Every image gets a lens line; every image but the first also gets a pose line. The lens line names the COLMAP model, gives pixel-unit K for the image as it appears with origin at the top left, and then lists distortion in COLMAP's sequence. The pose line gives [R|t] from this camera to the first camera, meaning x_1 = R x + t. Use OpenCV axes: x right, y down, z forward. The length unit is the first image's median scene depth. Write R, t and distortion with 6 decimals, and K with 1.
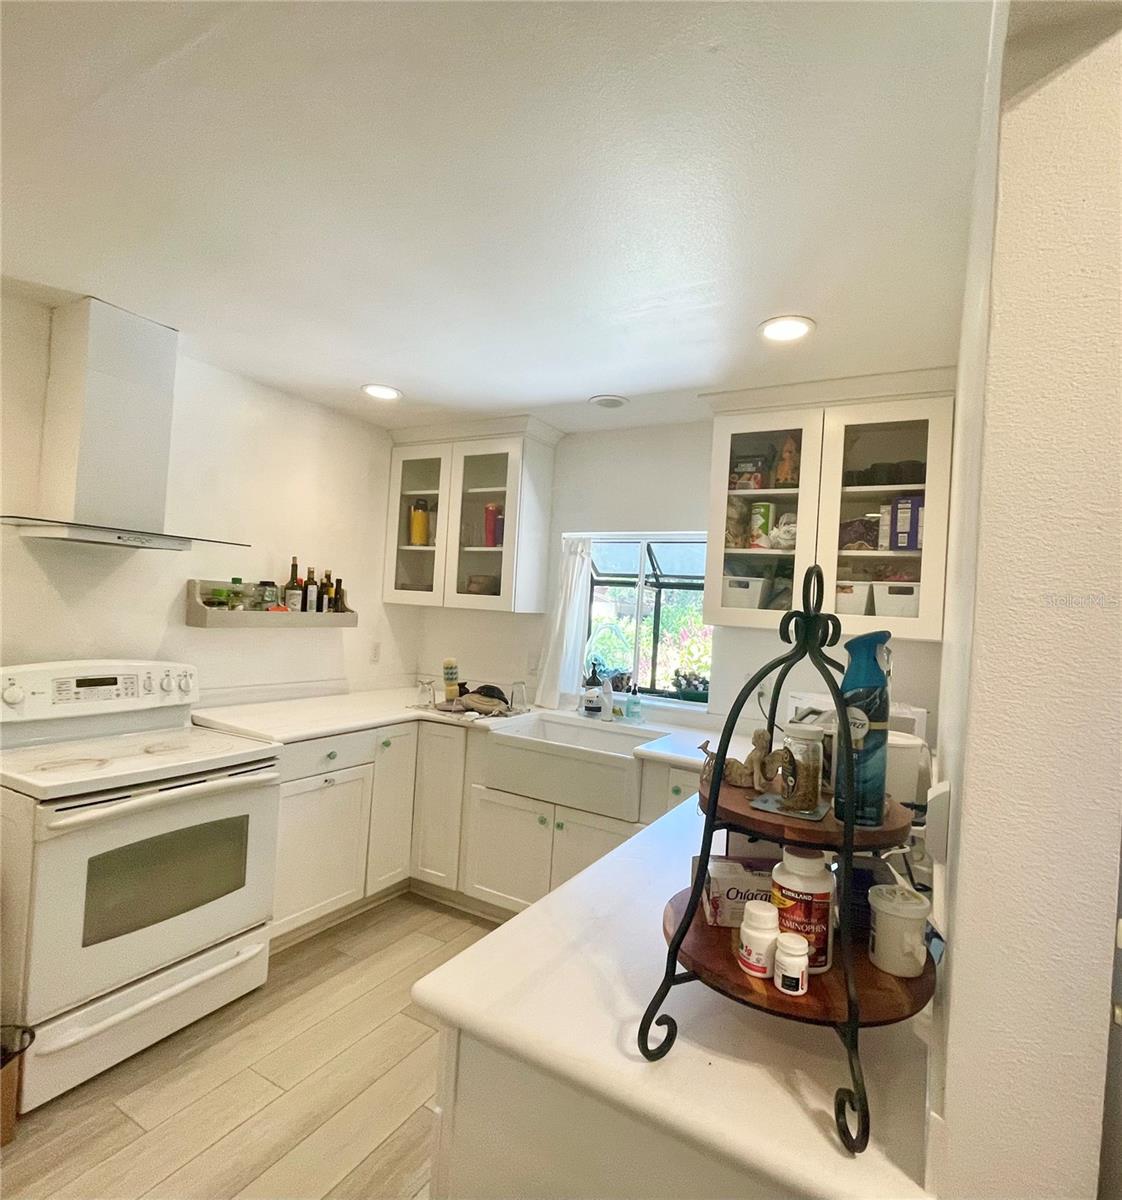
lens RADIAL K [[653.0, 0, 562.6], [0, 653.0, 599.7], [0, 0, 1]] dist [0.019477, -0.000642]
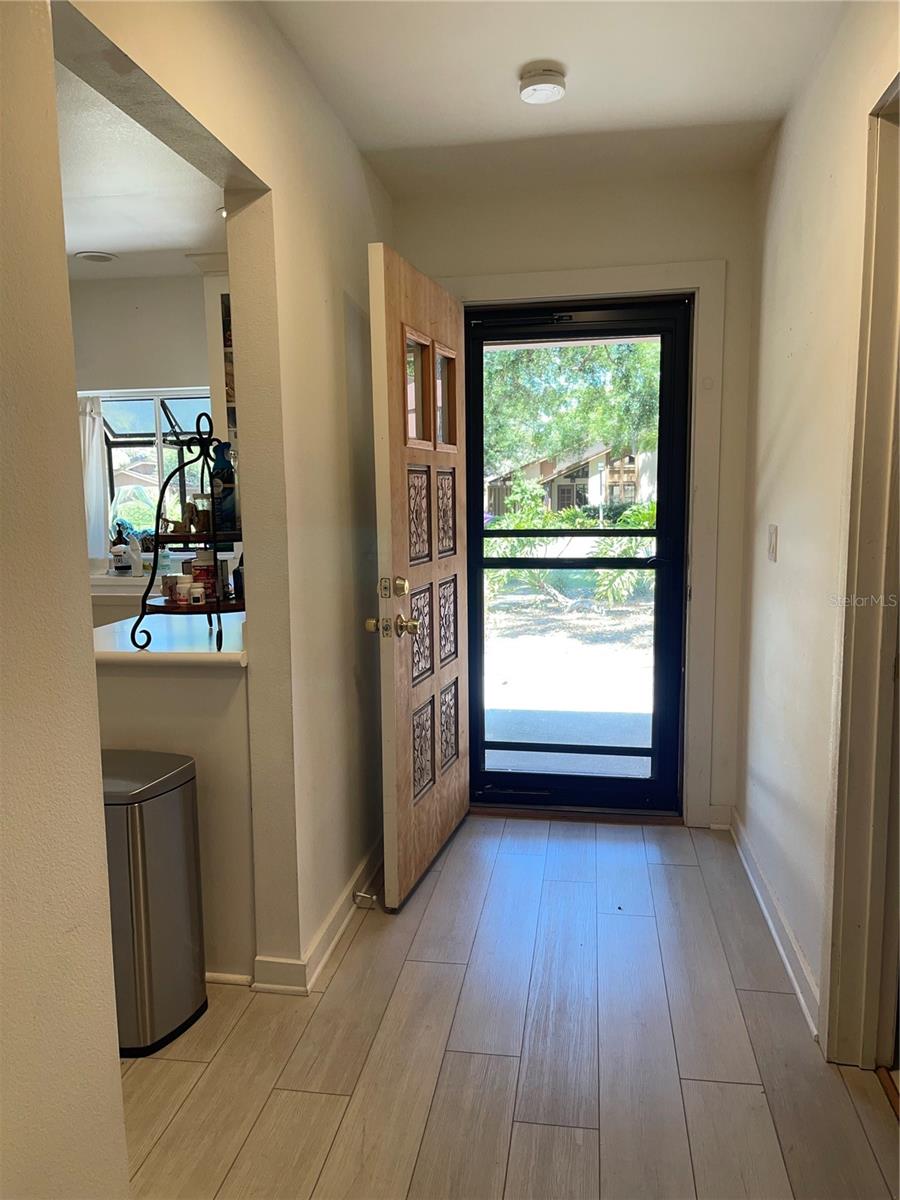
lens RADIAL K [[916.7, 0, 433.3], [0, 916.7, 630.7], [0, 0, 1]] dist [0.042583, -0.030362]
pose [[0.935373, -0.121980, 0.331961, 0.009740], [0.066051, 0.982375, 0.174862, 0.041496], [-0.347440, -0.141634, 0.926944, -0.507321]]
